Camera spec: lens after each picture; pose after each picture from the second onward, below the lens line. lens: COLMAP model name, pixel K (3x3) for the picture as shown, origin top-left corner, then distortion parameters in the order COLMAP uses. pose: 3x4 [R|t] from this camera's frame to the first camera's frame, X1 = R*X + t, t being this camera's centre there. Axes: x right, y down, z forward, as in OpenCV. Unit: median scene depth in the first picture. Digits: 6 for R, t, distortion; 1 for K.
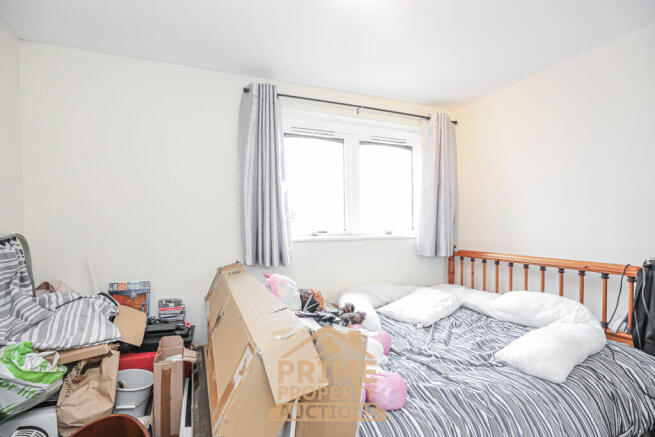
lens RADIAL K [[310.0, 0, 320.8], [0, 310.0, 234.6], [0, 0, 1]] dist [-0.026975, 0.004519]
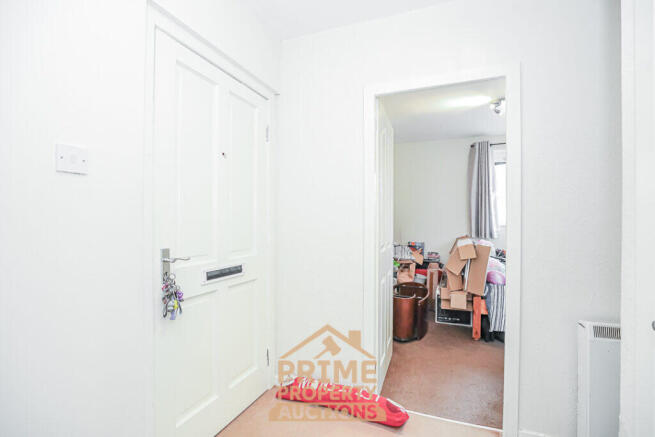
lens RADIAL K [[310.0, 0, 328.0], [0, 310.0, 223.2], [0, 0, 1]] dist [-0.026975, 0.004519]
pose [[0.719127, 0.001910, -0.694876, 0.461312], [-0.023850, 0.999475, -0.021936, 0.074698], [0.694470, 0.032348, 0.718794, -1.021454]]
